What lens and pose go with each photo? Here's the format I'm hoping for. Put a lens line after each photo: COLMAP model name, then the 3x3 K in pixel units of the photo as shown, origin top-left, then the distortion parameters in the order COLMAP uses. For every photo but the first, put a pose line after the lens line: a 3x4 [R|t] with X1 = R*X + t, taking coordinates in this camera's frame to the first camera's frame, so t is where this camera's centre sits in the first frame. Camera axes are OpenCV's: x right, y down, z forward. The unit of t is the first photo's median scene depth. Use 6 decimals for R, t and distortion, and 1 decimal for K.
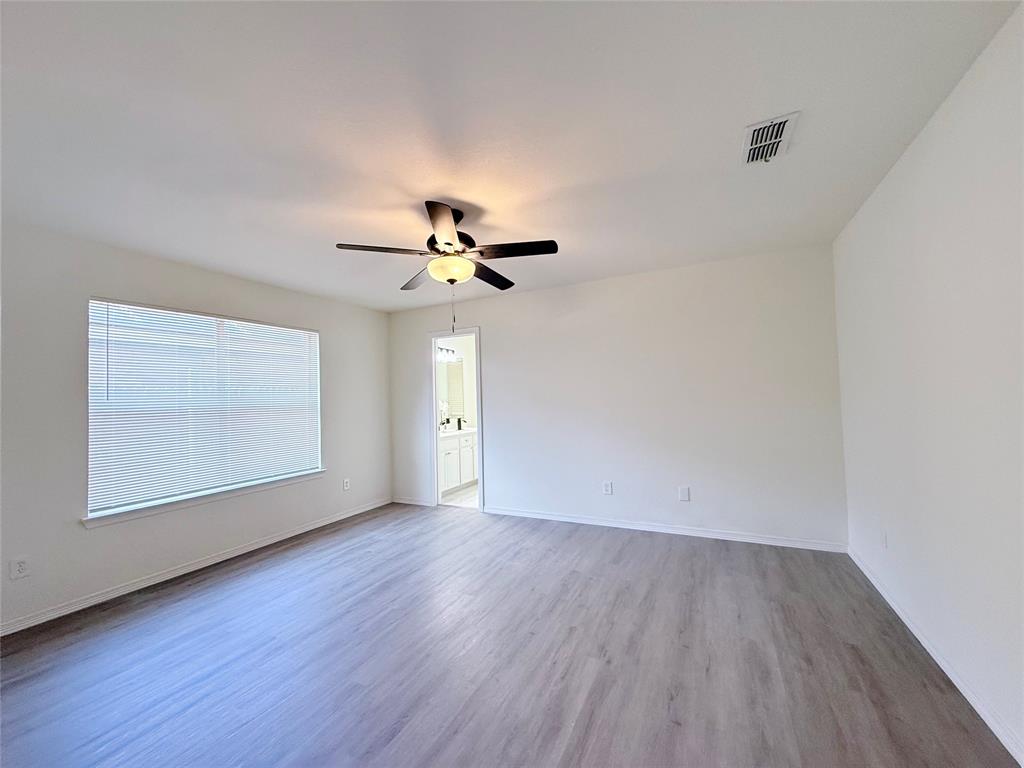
lens RADIAL K [[407.1, 0, 510.2], [0, 407.1, 383.3], [0, 0, 1]] dist [-0.000968, 0.000584]
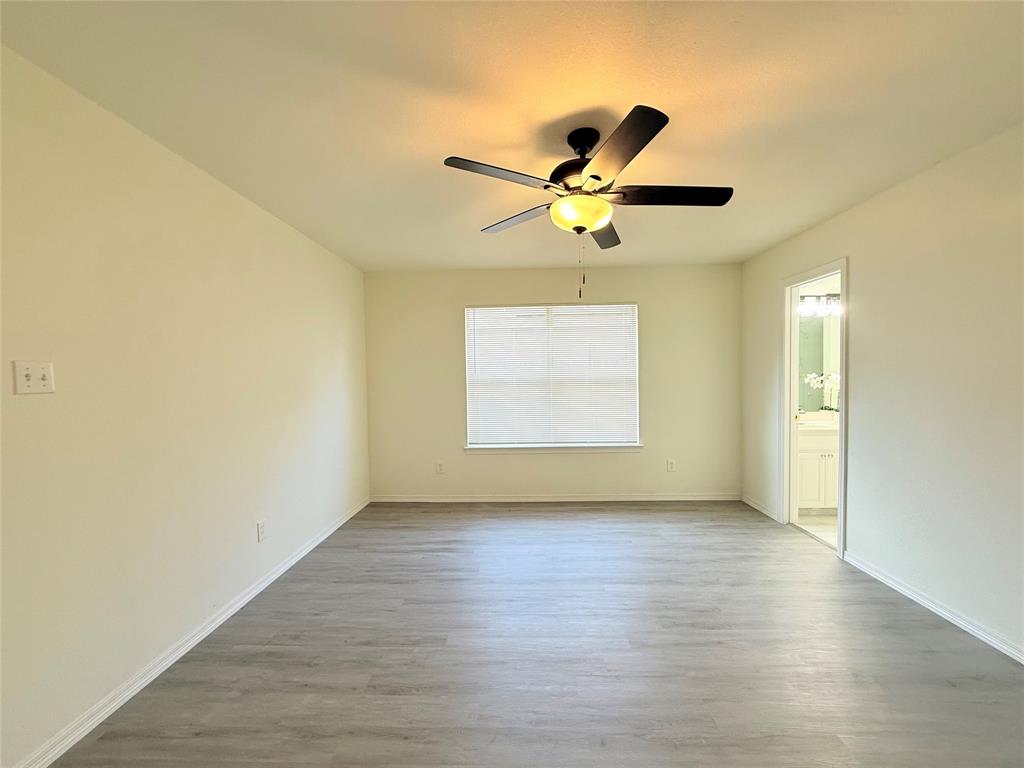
lens RADIAL K [[407.1, 0, 510.2], [0, 407.1, 383.3], [0, 0, 1]] dist [-0.000968, 0.000584]
pose [[0.421087, 0.045300, -0.905888, 0.323802], [0.034104, 0.997255, 0.065722, -0.012326], [0.906379, -0.058569, 0.418386, 0.352224]]
